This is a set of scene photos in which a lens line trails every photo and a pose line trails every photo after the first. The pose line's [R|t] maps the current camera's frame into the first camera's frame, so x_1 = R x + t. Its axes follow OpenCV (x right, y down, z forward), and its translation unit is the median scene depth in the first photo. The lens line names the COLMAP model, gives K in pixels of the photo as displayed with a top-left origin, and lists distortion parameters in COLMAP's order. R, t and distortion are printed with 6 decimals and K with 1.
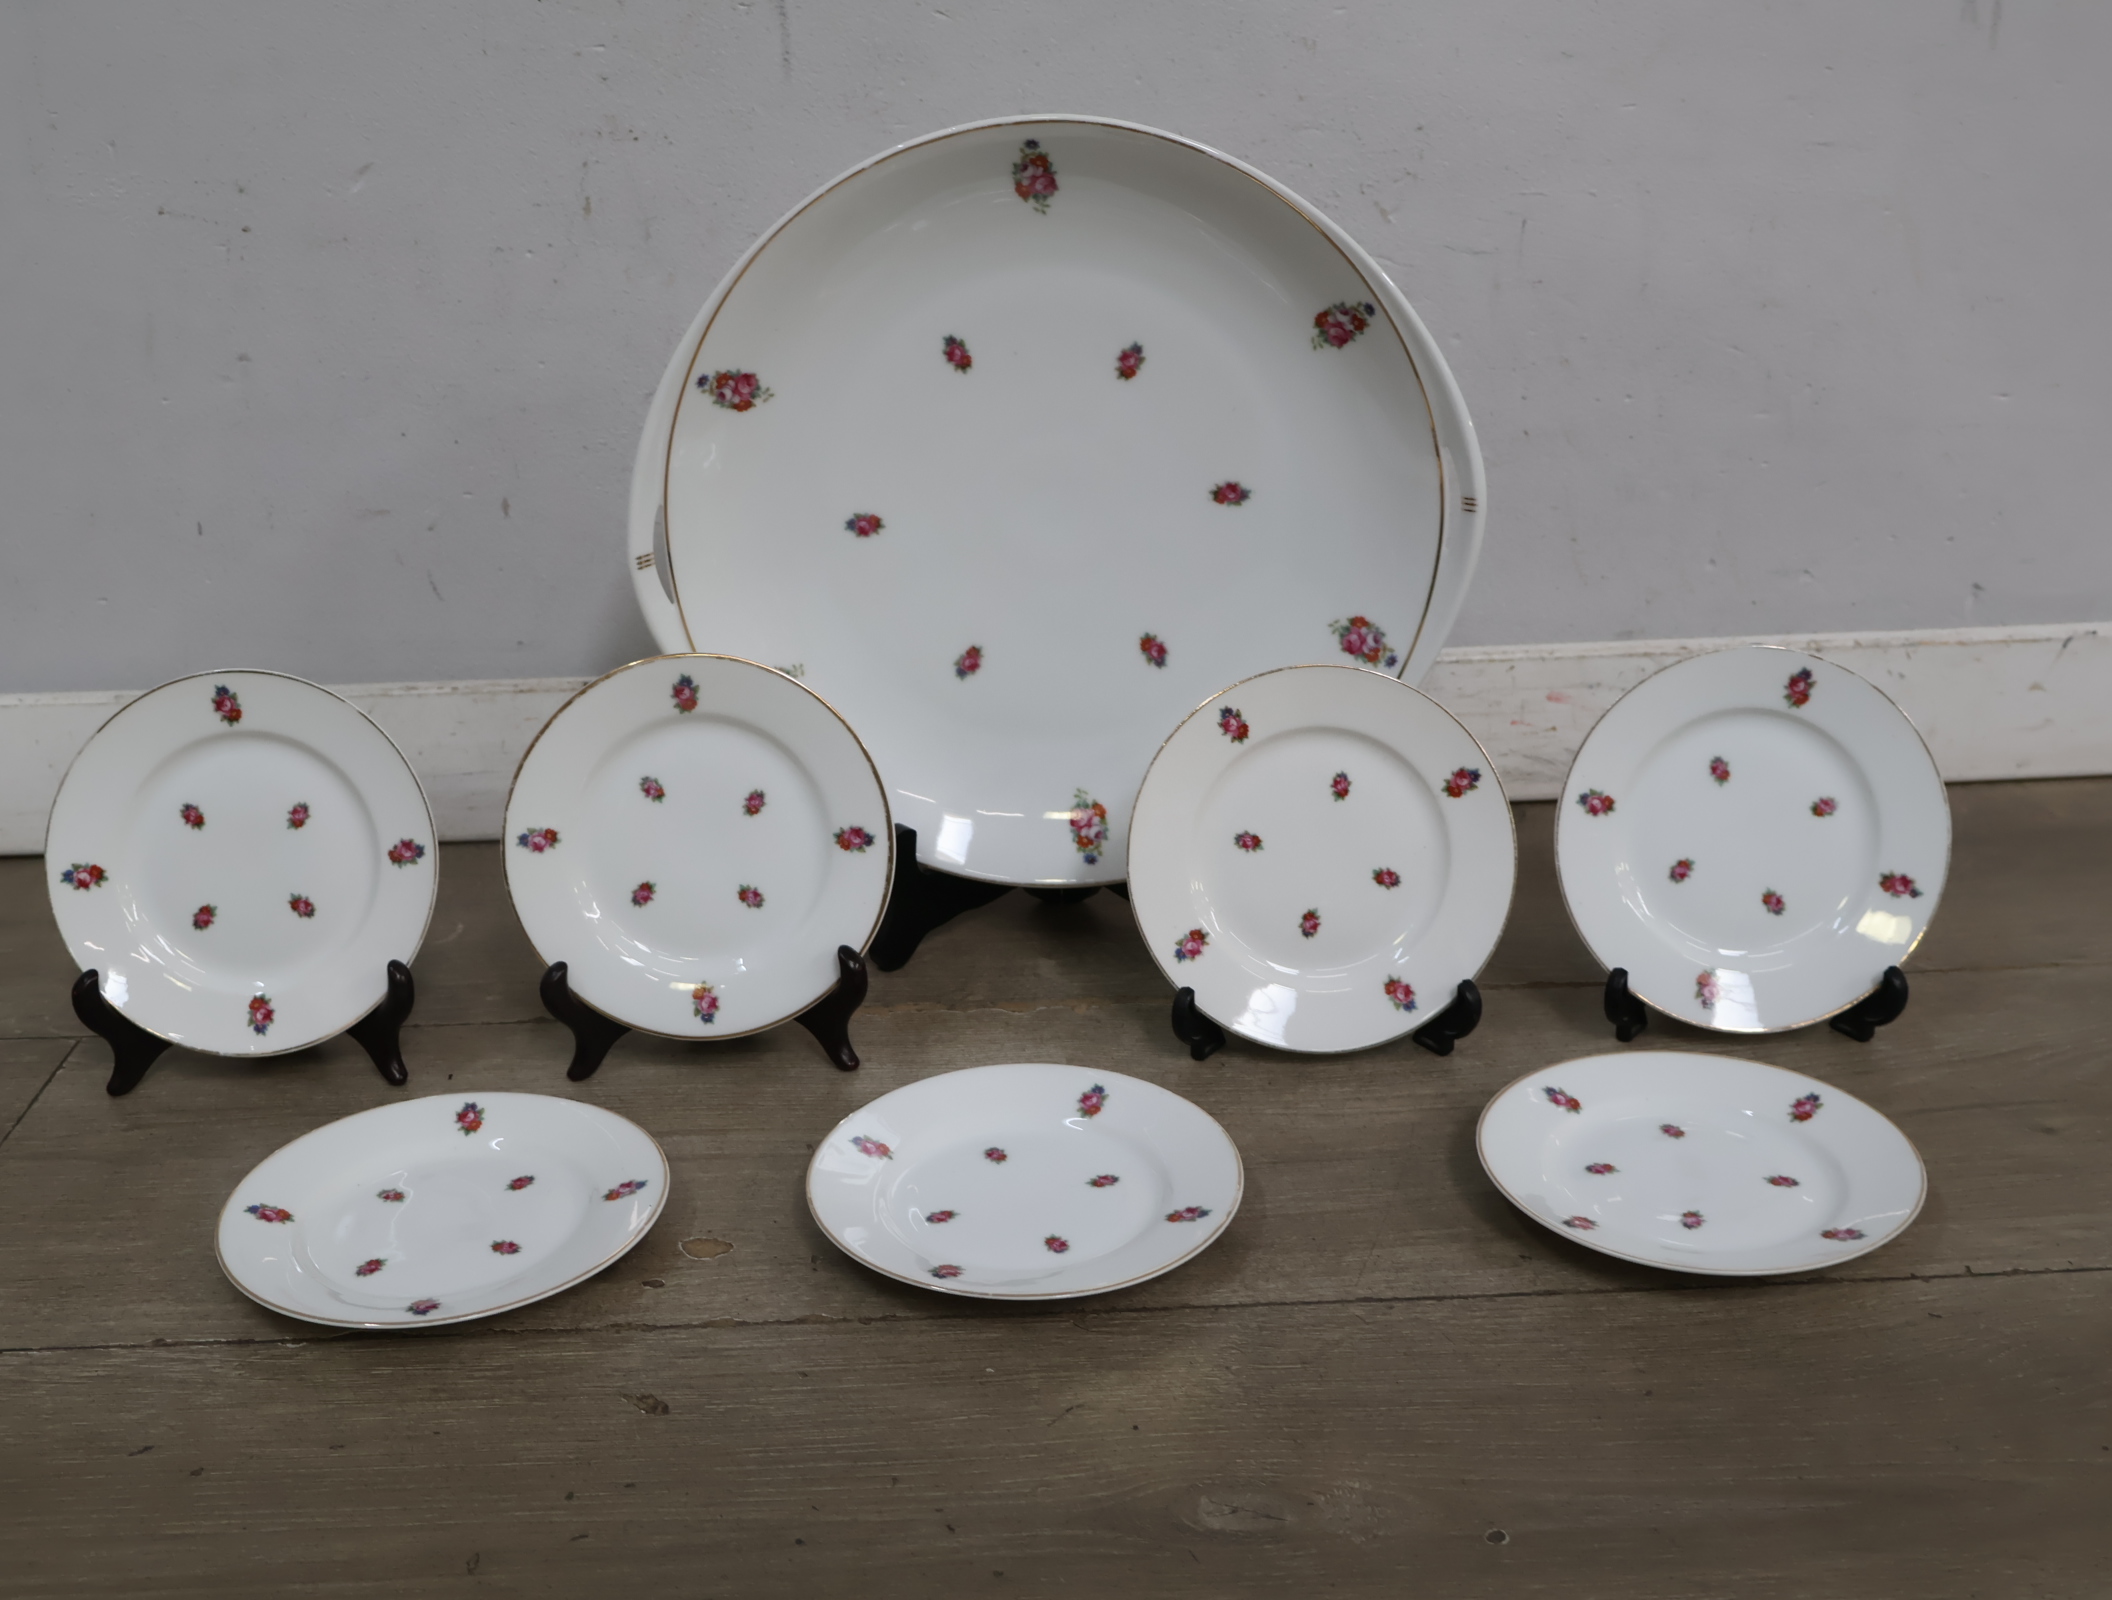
lens RADIAL K [[2353.6, 0, 1044.7], [0, 2353.6, 813.1], [0, 0, 1]] dist [0.007223, 0.000000]
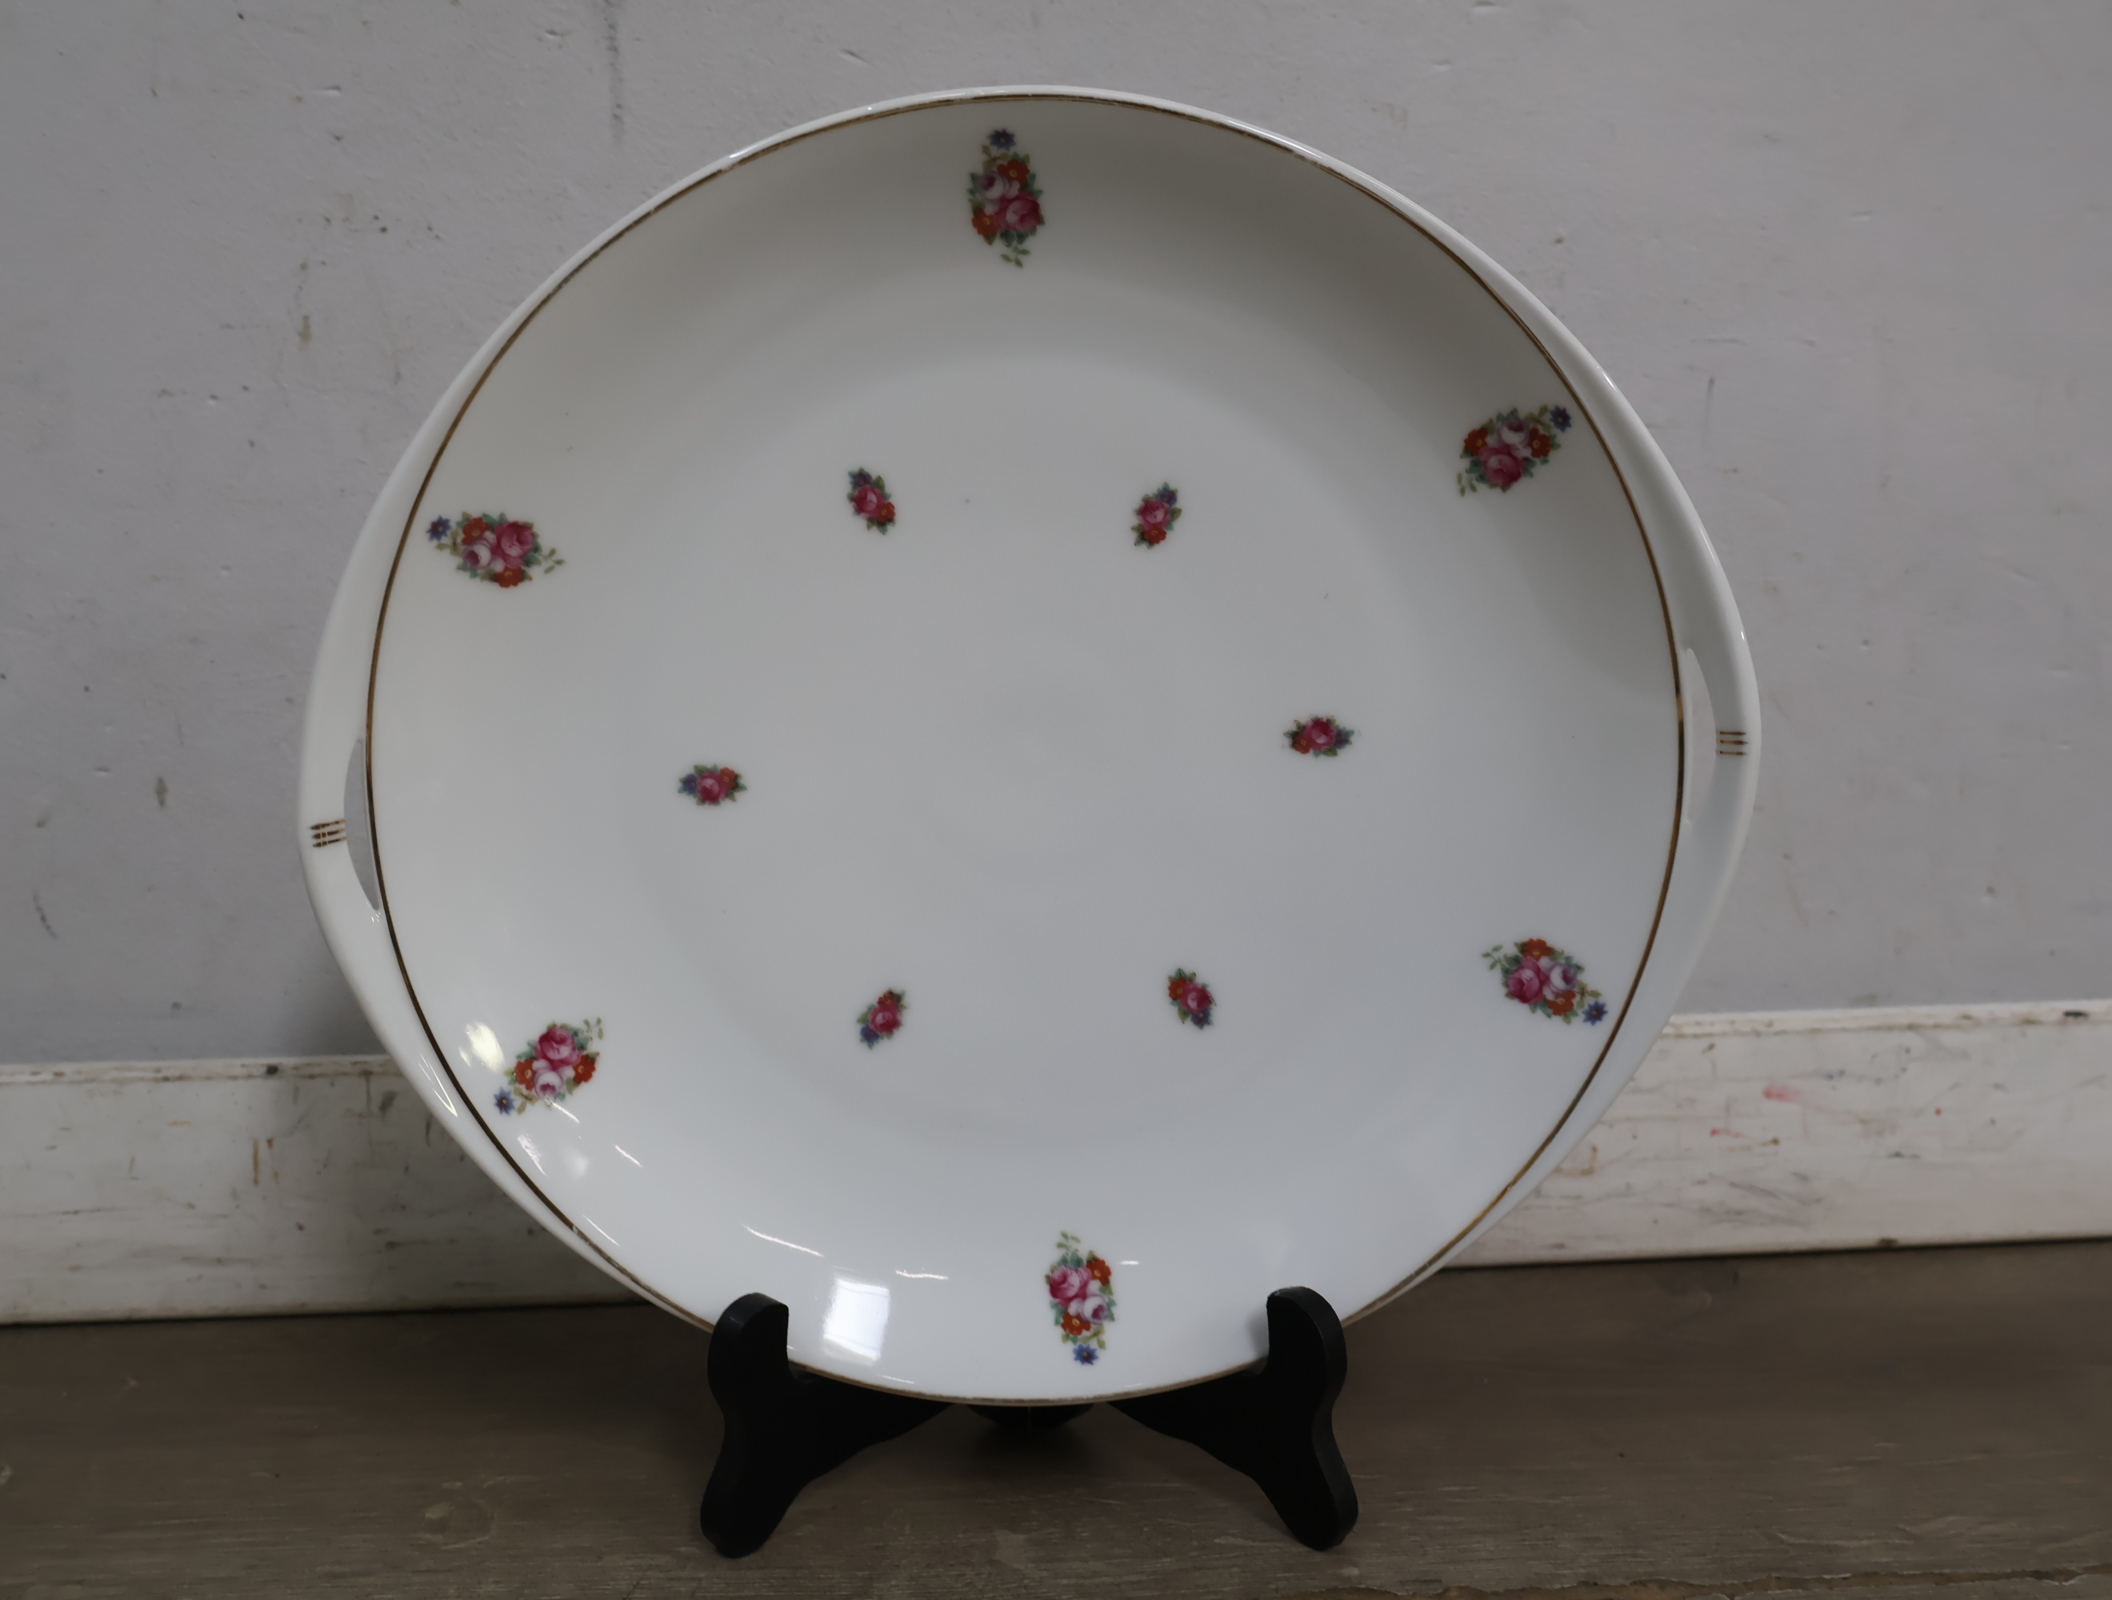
lens RADIAL K [[2353.6, 0, 1049.7], [0, 2353.6, 790.6], [0, 0, 1]] dist [0.007223, 0.000000]
pose [[0.998918, 0.007675, 0.045859, -0.019137], [0.001730, 0.979463, -0.201618, 0.000155], [-0.046465, 0.201479, 0.978390, 0.435196]]
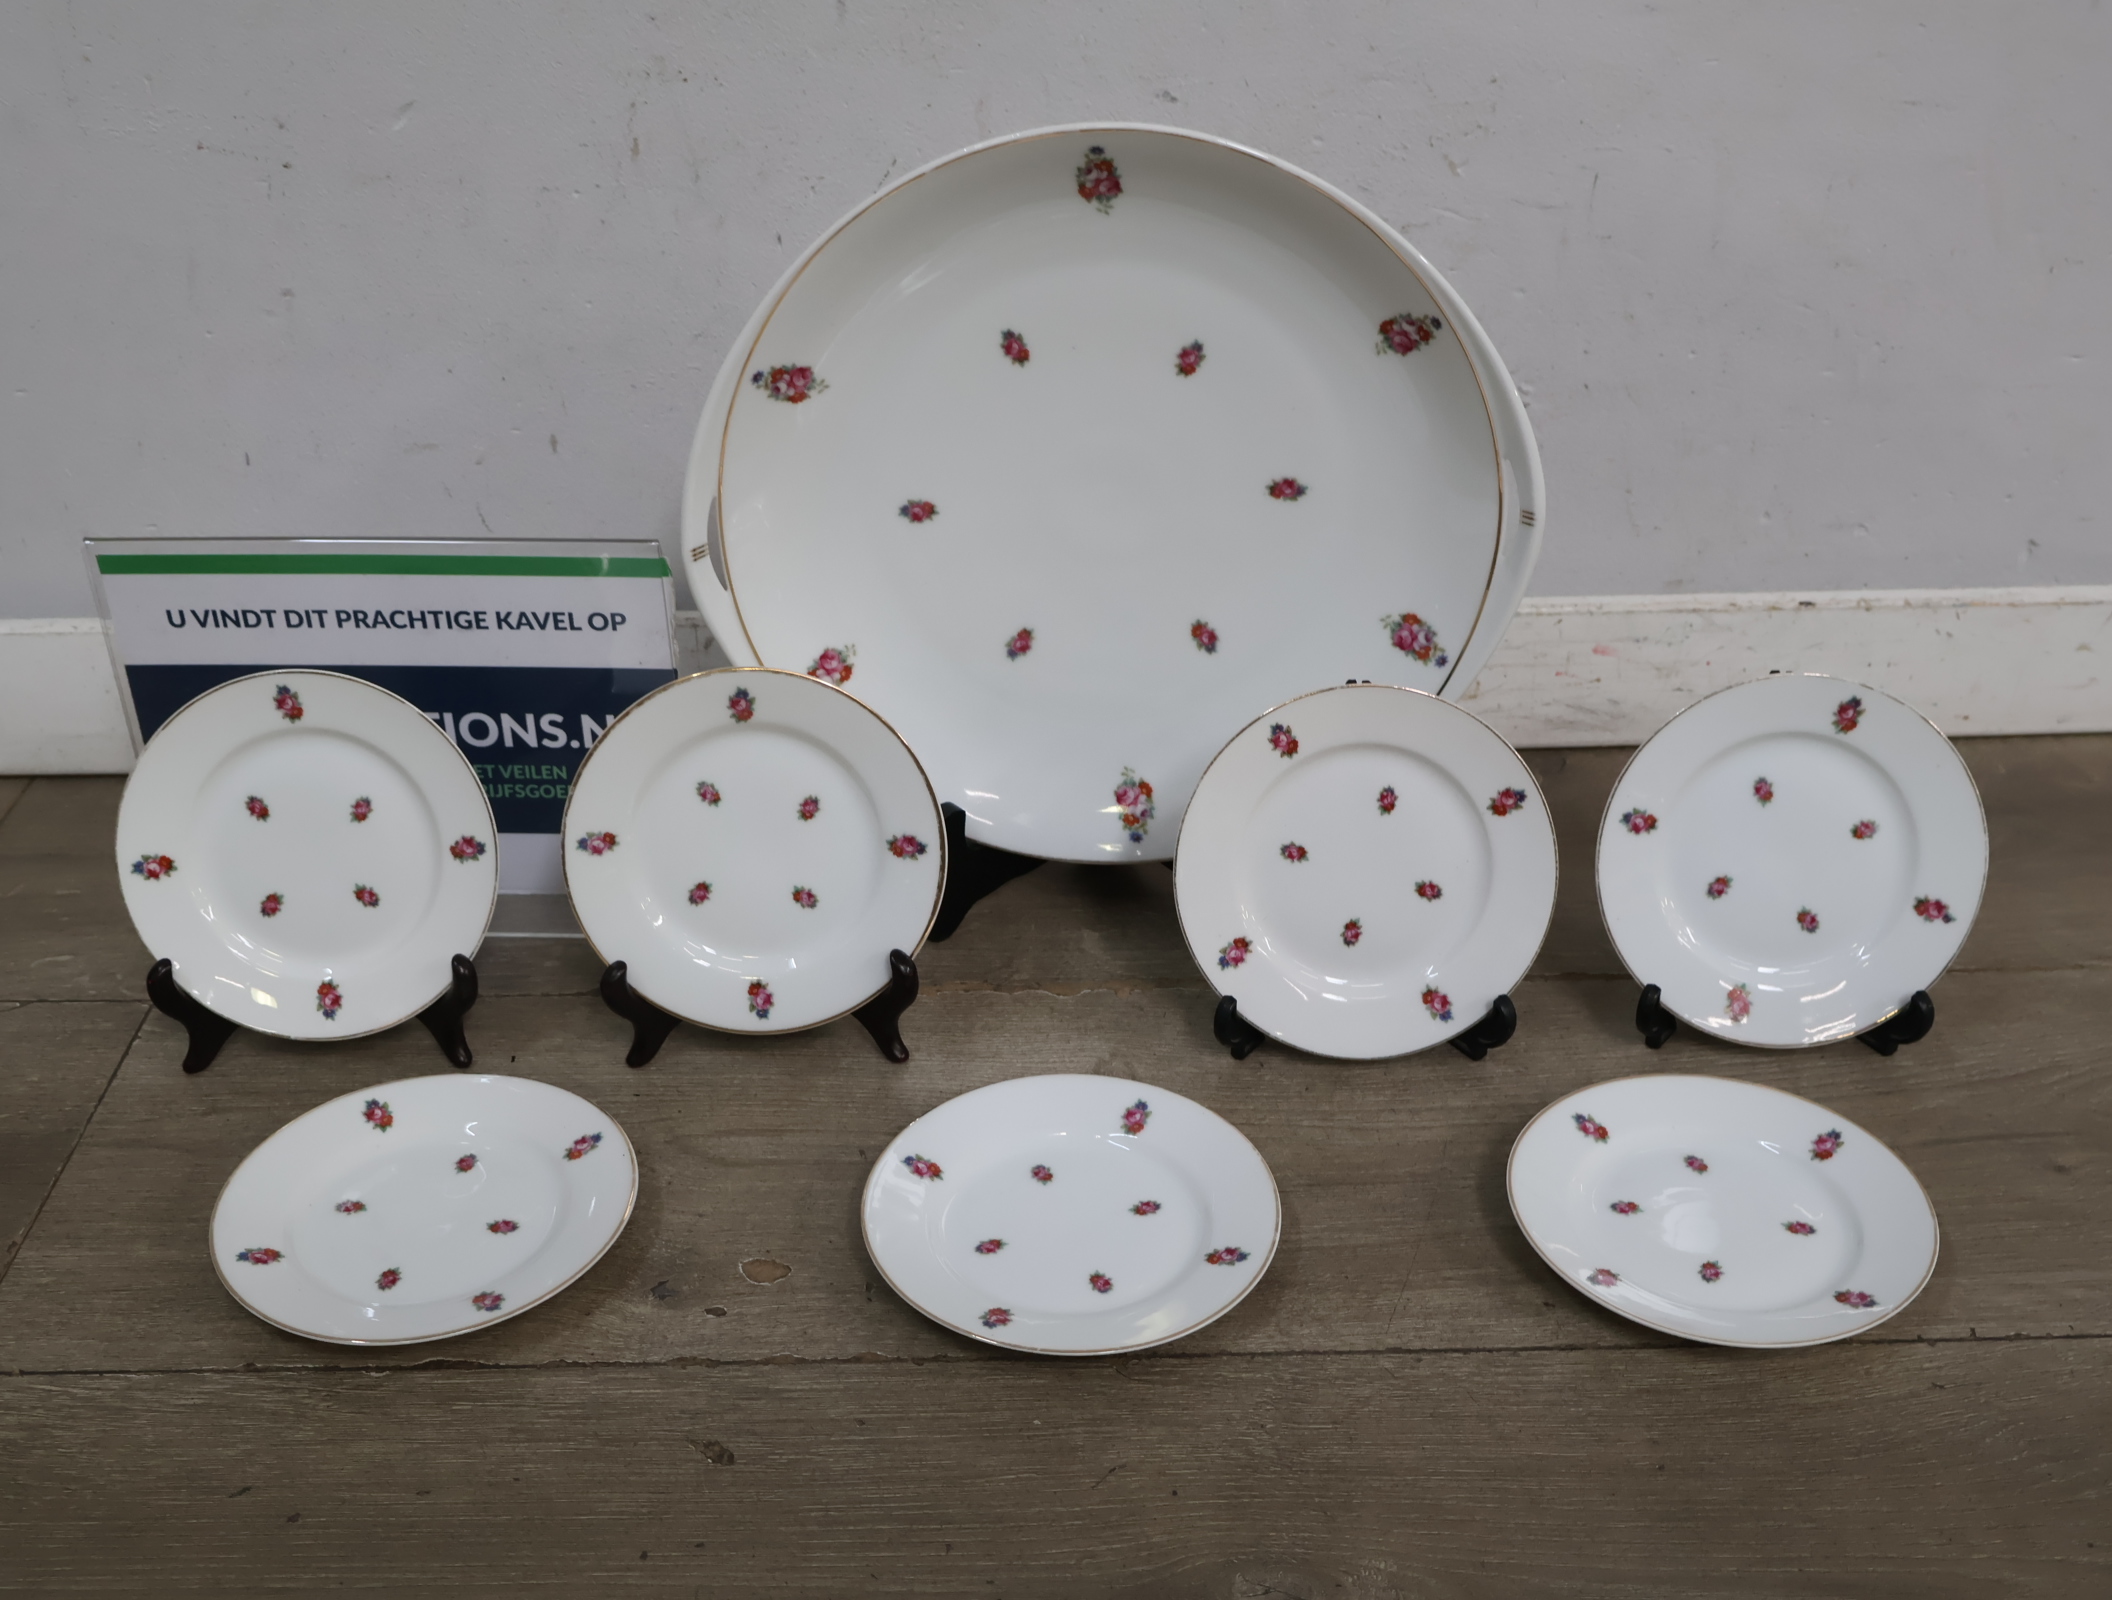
lens RADIAL K [[2353.6, 0, 1043.7], [0, 2353.6, 812.0], [0, 0, 1]] dist [0.007223, 0.000000]
pose [[0.999775, 0.020048, -0.006918, -0.014891], [-0.018827, 0.989153, 0.145676, -0.151411], [0.009763, -0.145513, 0.989308, -0.003960]]
